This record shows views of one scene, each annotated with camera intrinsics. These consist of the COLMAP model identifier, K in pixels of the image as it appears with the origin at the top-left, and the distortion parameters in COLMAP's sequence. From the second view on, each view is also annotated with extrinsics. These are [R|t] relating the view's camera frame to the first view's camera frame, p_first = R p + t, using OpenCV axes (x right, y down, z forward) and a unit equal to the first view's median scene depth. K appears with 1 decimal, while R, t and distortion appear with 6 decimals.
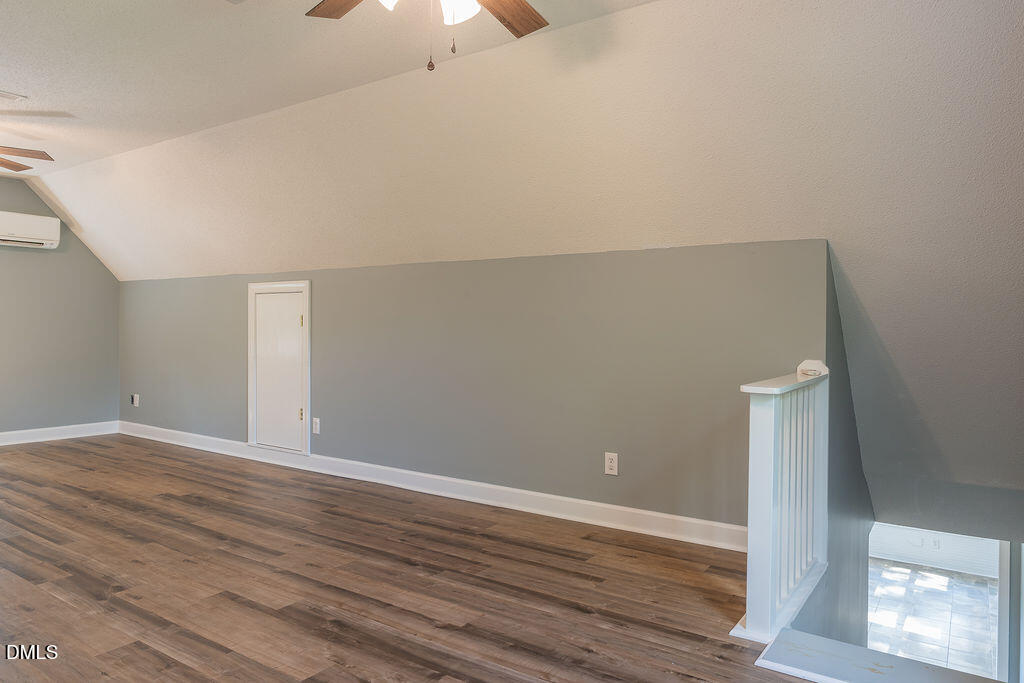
lens RADIAL K [[683.3, 0, 512.0], [0, 683.3, 341.5], [0, 0, 1]] dist [0.001028, 0.000055]
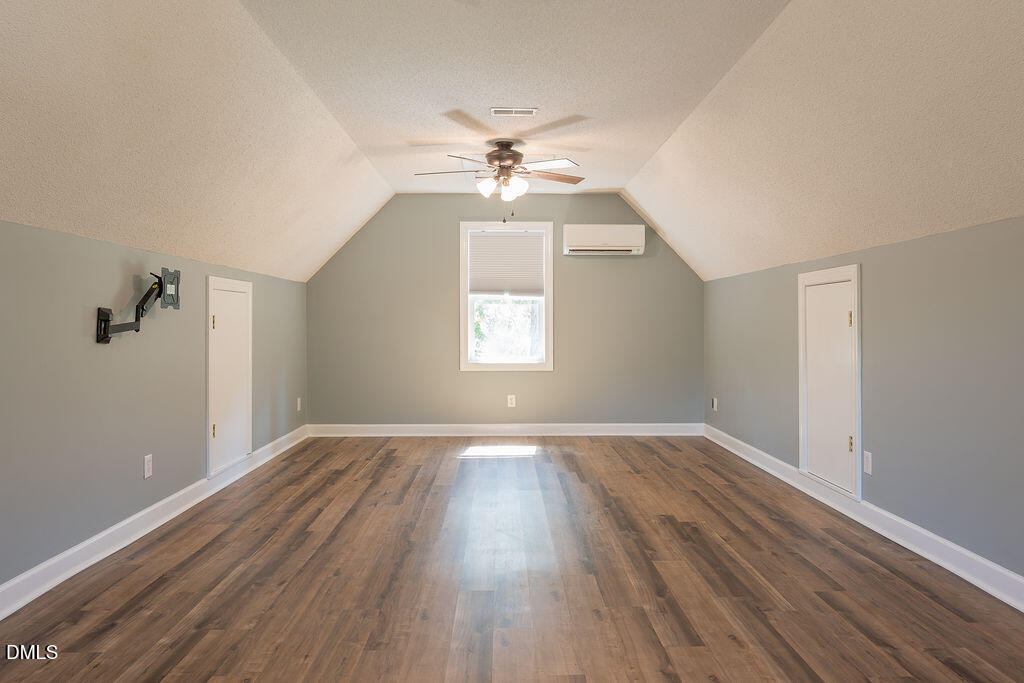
lens RADIAL K [[683.3, 0, 512.0], [0, 683.3, 341.5], [0, 0, 1]] dist [0.001028, 0.000055]
pose [[0.579911, 0.009390, -0.814626, 0.086745], [-0.008024, 0.999951, 0.005814, -0.007214], [0.814640, 0.003165, 0.579958, 0.272451]]
